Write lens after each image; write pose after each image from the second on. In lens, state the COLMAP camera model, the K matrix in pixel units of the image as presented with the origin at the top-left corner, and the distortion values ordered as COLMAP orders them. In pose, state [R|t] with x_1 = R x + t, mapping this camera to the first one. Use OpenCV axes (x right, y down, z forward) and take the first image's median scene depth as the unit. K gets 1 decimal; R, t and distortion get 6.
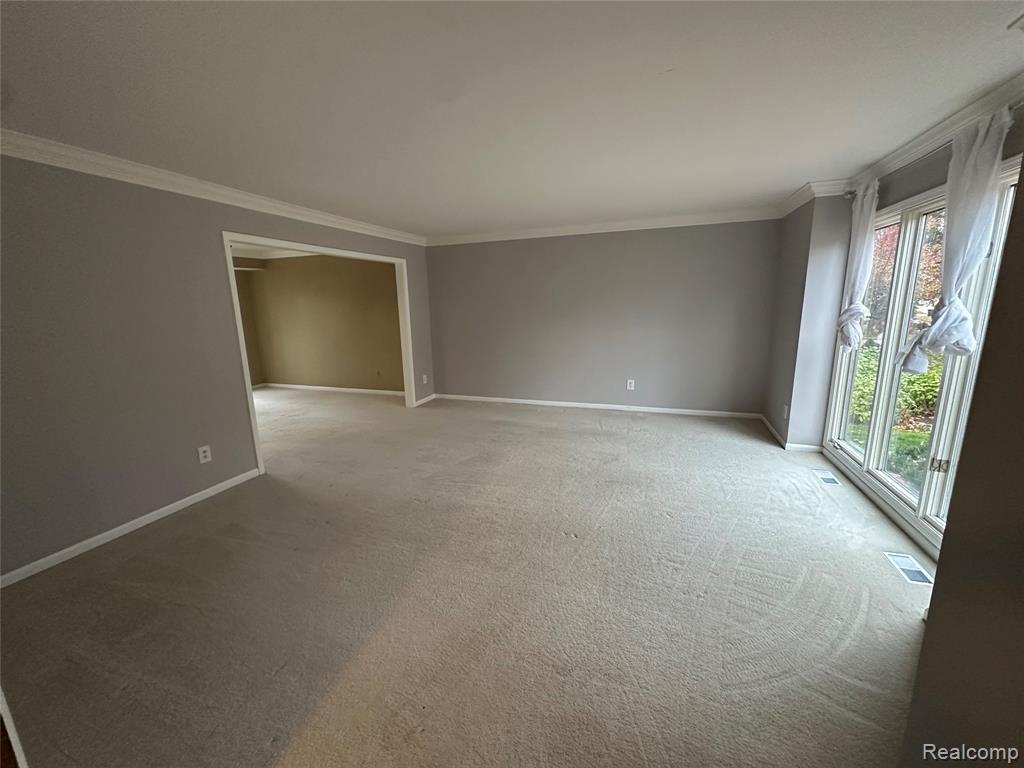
lens RADIAL K [[406.0, 0, 514.1], [0, 406.0, 382.8], [0, 0, 1]] dist [-0.005641, 0.001489]
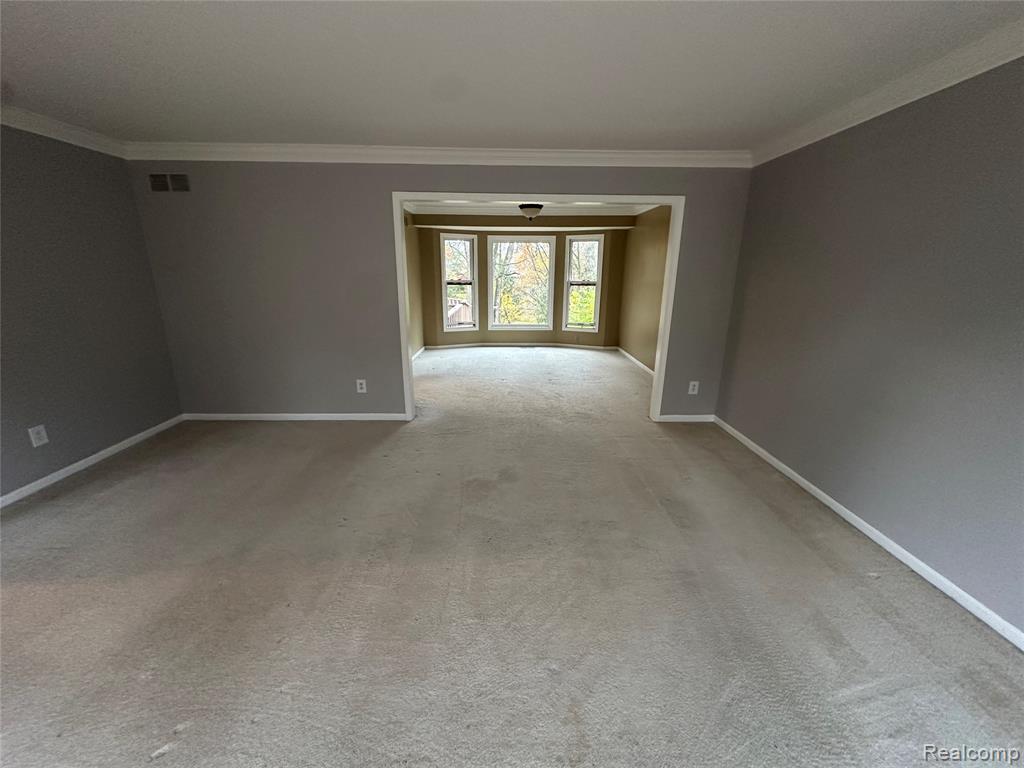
lens RADIAL K [[406.0, 0, 512.5], [0, 406.0, 383.0], [0, 0, 1]] dist [-0.005641, 0.001489]
pose [[0.348904, 0.278145, -0.894931, 0.468913], [-0.200878, 0.954942, 0.218481, -0.183262], [0.915376, 0.103543, 0.389057, 0.893886]]
